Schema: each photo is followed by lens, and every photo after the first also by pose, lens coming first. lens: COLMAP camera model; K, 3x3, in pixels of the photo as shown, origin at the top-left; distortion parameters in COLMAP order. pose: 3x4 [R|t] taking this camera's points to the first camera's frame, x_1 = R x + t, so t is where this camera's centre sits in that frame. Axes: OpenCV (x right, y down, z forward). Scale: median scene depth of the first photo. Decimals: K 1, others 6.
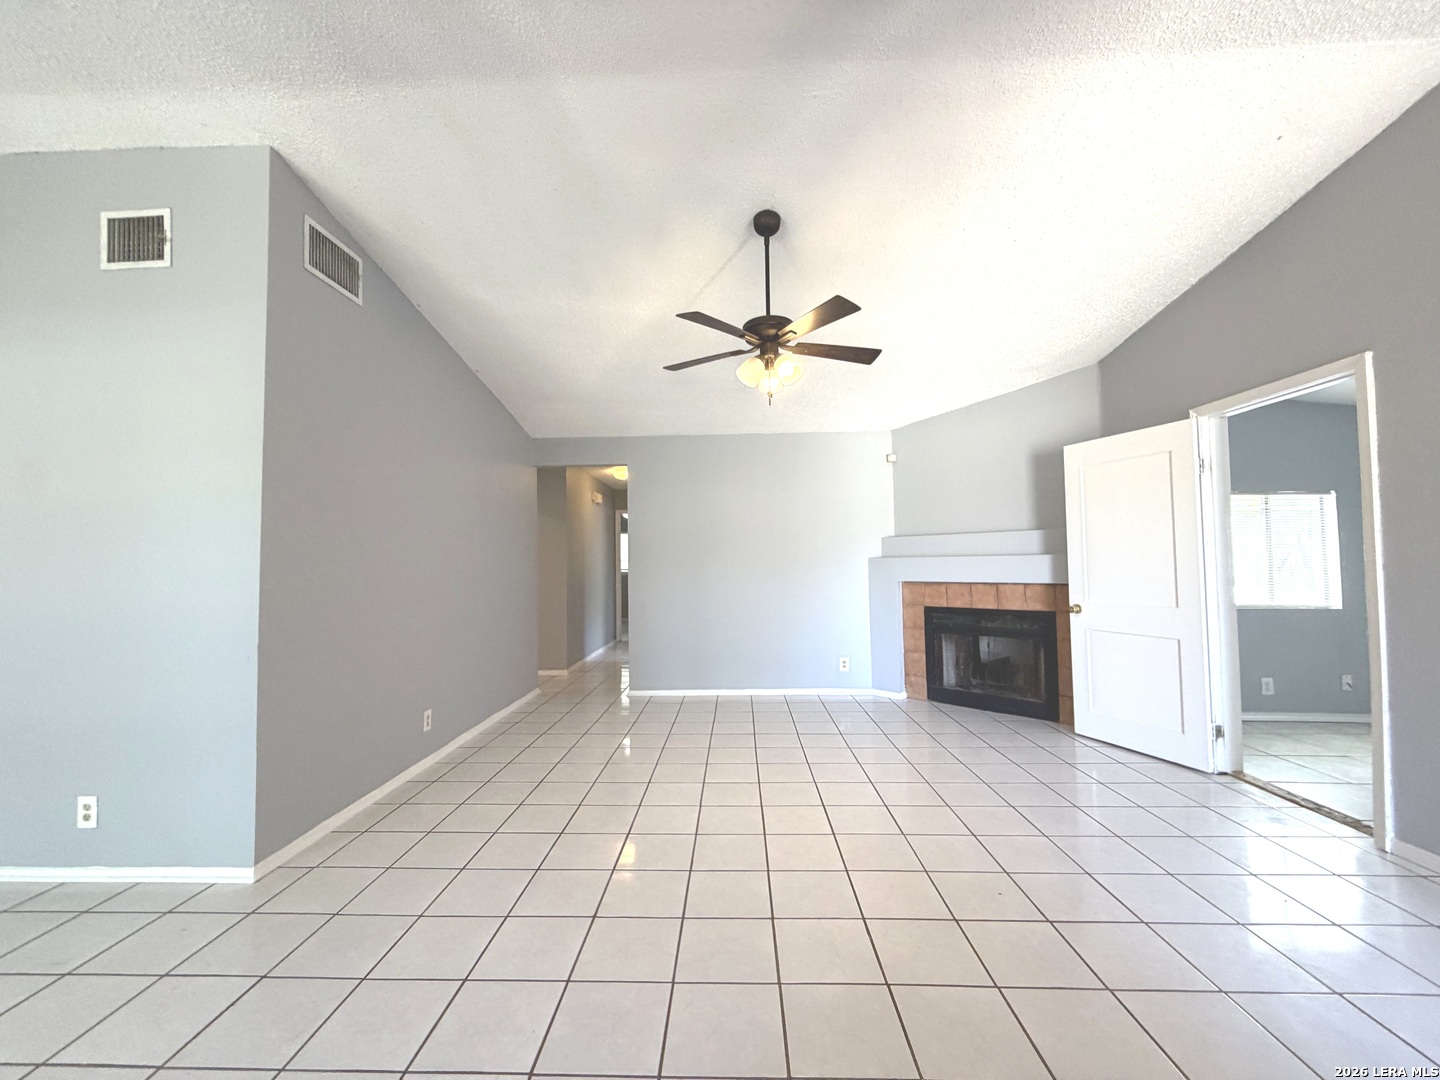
lens RADIAL K [[572.6, 0, 718.8], [0, 572.6, 539.3], [0, 0, 1]] dist [-0.002334, 0.000000]
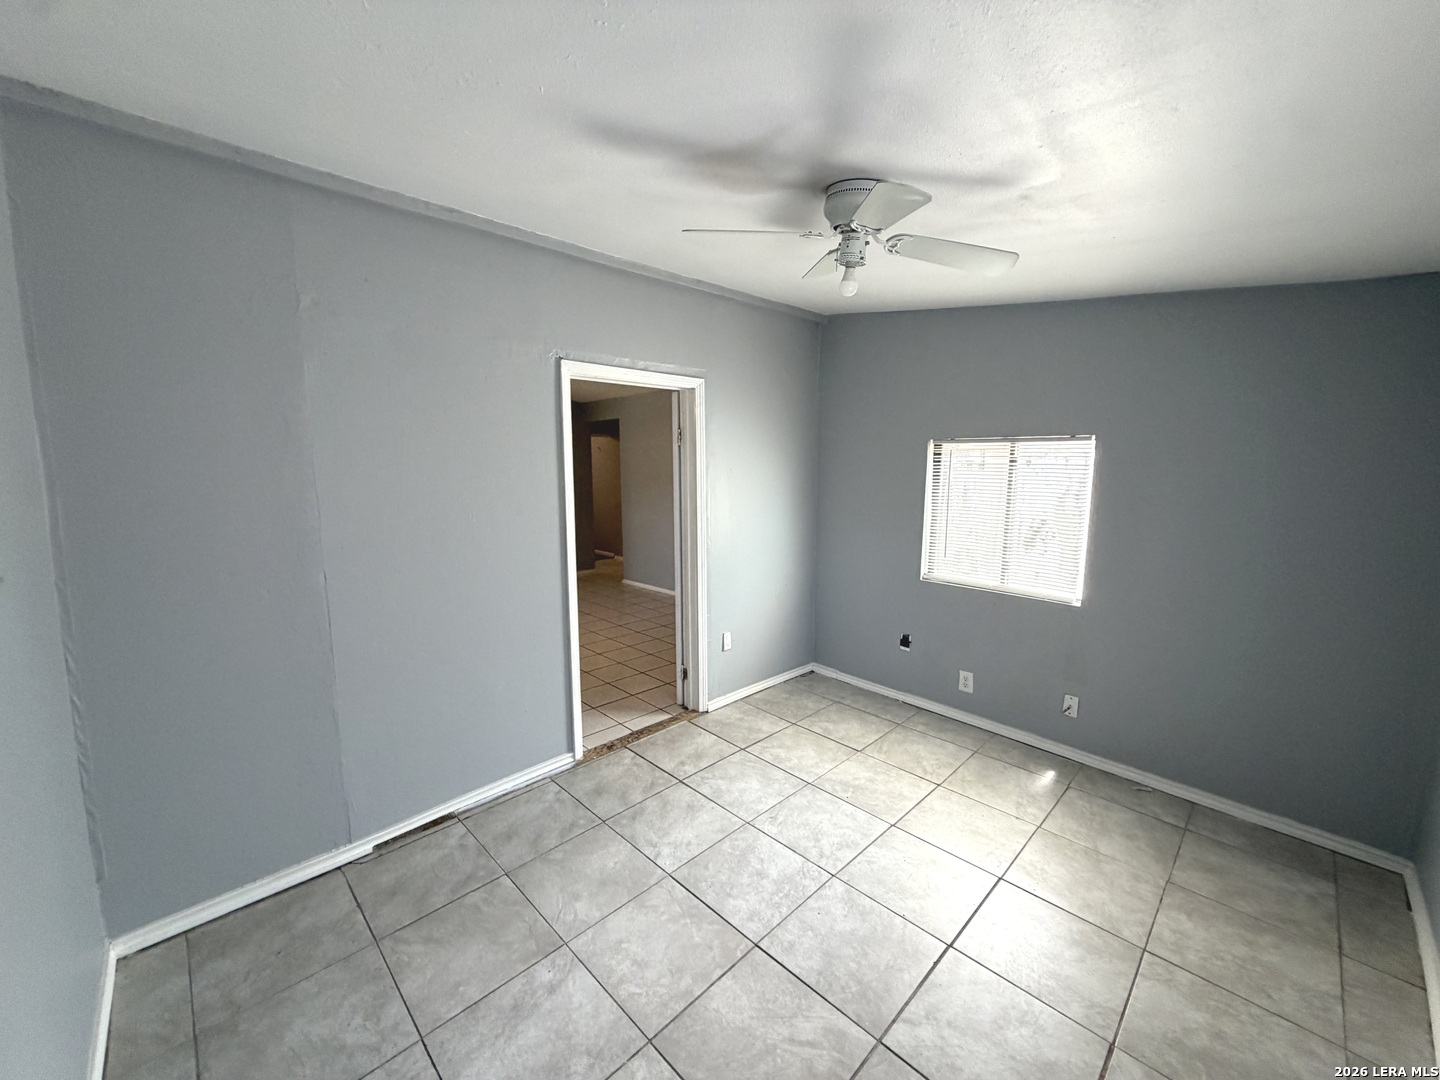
lens RADIAL K [[572.6, 0, 718.8], [0, 572.6, 539.3], [0, 0, 1]] dist [-0.002334, 0.000000]
pose [[0.722214, 0.108736, -0.683069, 0.938489], [0.017220, 0.984433, 0.174916, -0.069597], [0.691455, -0.138090, 0.709099, 0.153743]]
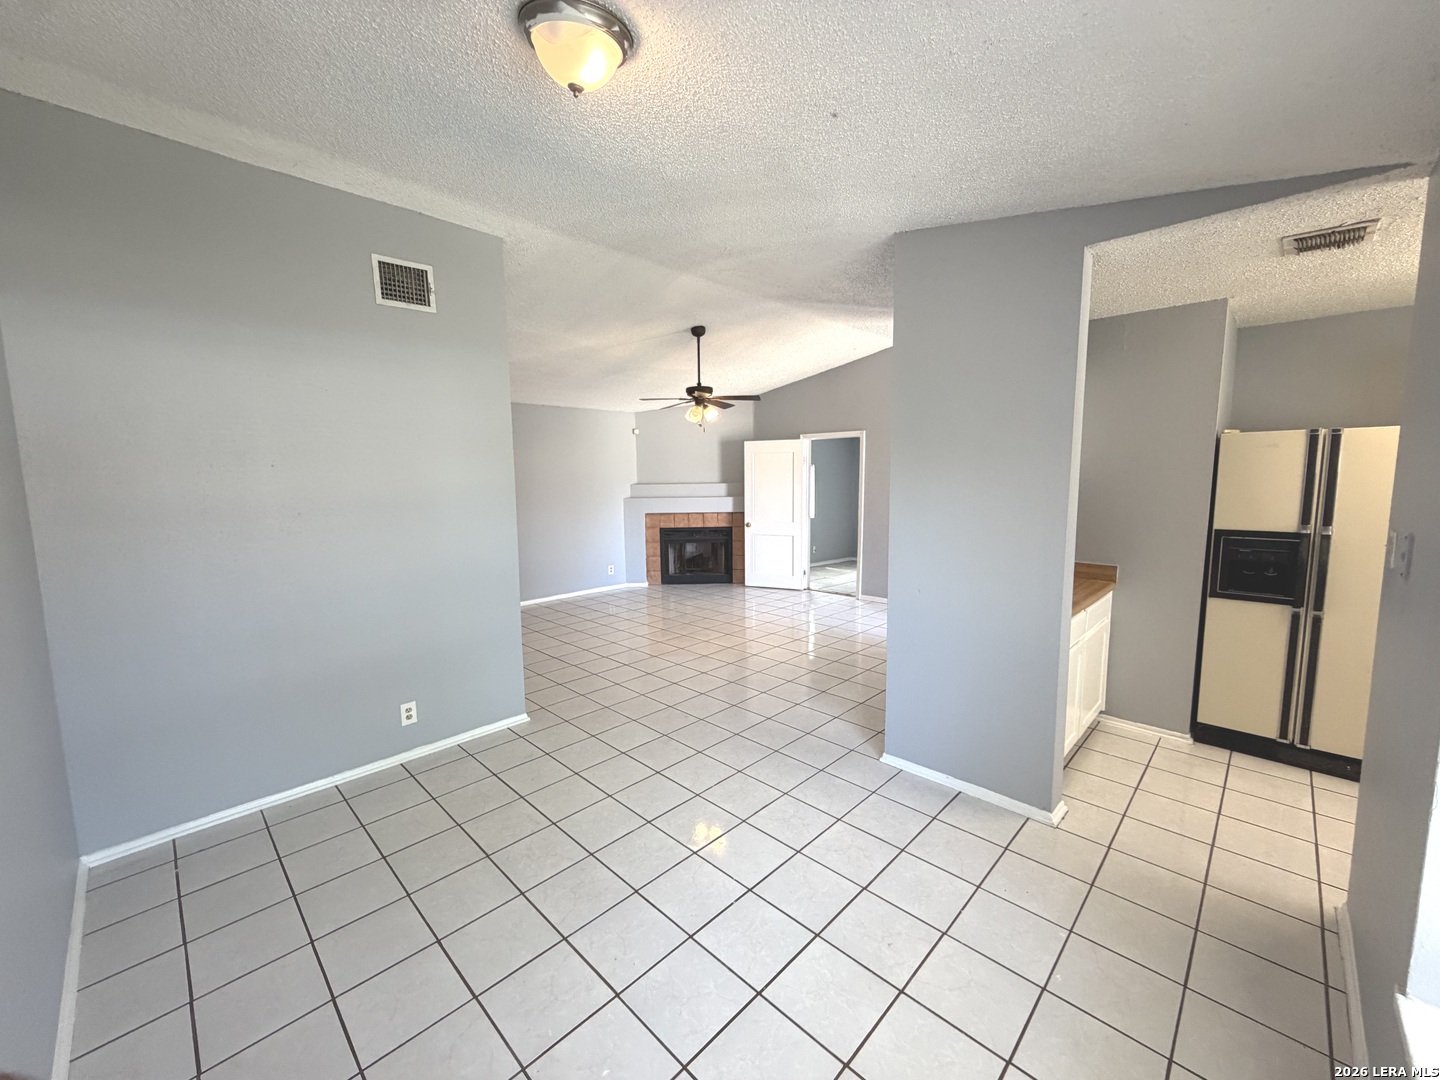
lens RADIAL K [[572.6, 0, 718.8], [0, 572.6, 539.3], [0, 0, 1]] dist [-0.002334, 0.000000]
pose [[0.672875, -0.077597, 0.735675, -0.876325], [-0.030213, 0.990771, 0.132137, -0.085747], [-0.739139, -0.111139, 0.664320, -0.248282]]
